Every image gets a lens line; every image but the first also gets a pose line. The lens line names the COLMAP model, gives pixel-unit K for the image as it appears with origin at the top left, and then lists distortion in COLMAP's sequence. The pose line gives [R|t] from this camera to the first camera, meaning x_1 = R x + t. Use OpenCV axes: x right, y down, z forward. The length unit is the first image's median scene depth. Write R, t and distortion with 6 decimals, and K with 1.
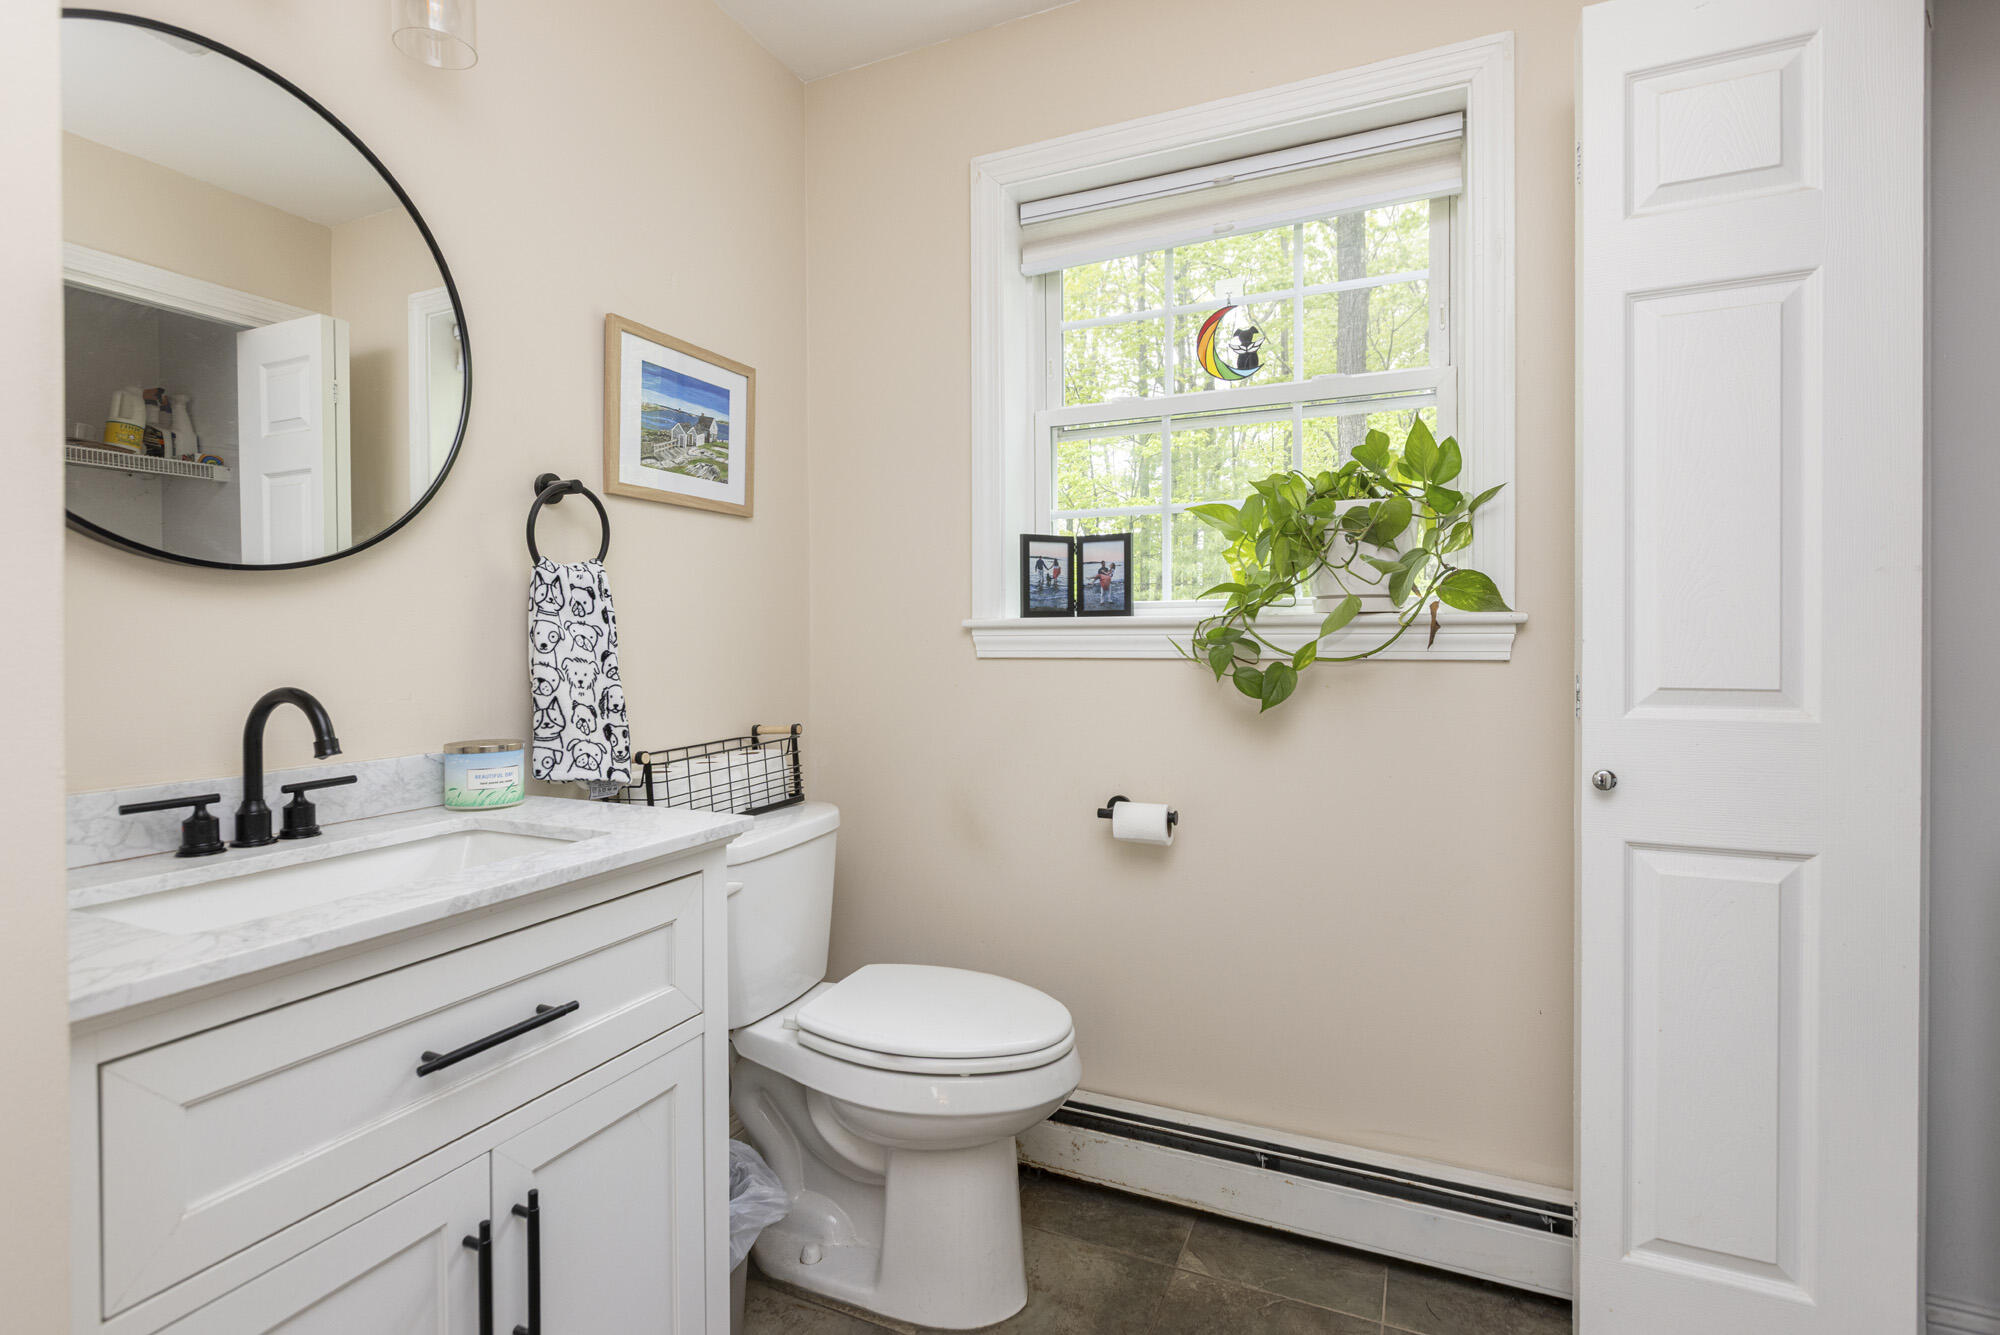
lens RADIAL K [[945.5, 0, 997.6], [0, 945.5, 645.4], [0, 0, 1]] dist [-0.000522, -0.000528]
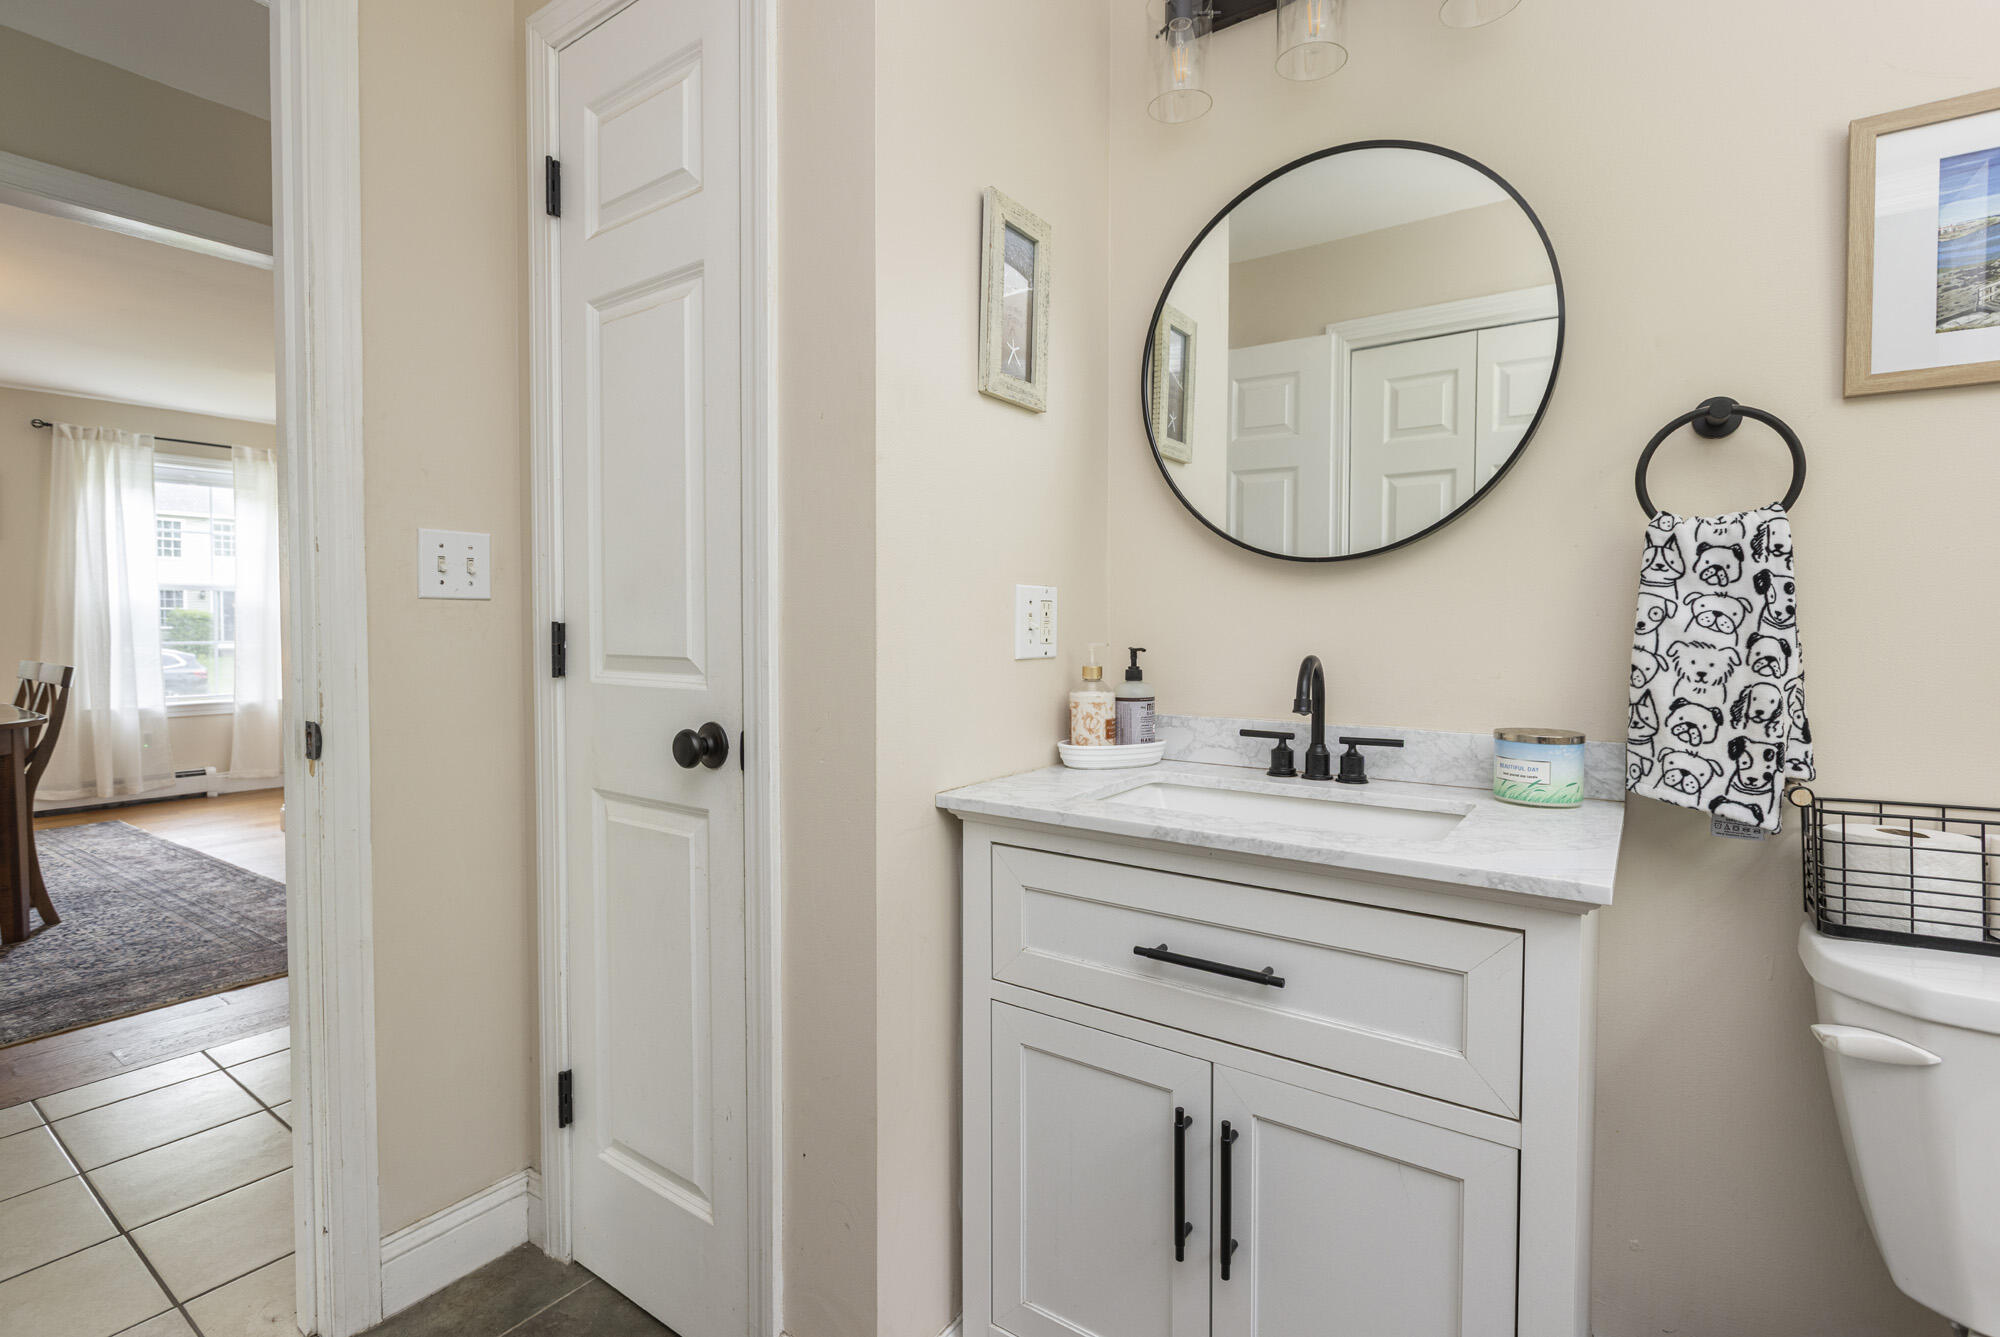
lens RADIAL K [[945.5, 0, 997.6], [0, 945.5, 646.4], [0, 0, 1]] dist [-0.000522, -0.000528]
pose [[-0.182380, 0.030662, -0.982750, 0.401818], [-0.007543, 0.999441, 0.032583, -0.003337], [0.983199, 0.013356, -0.182047, 0.611223]]
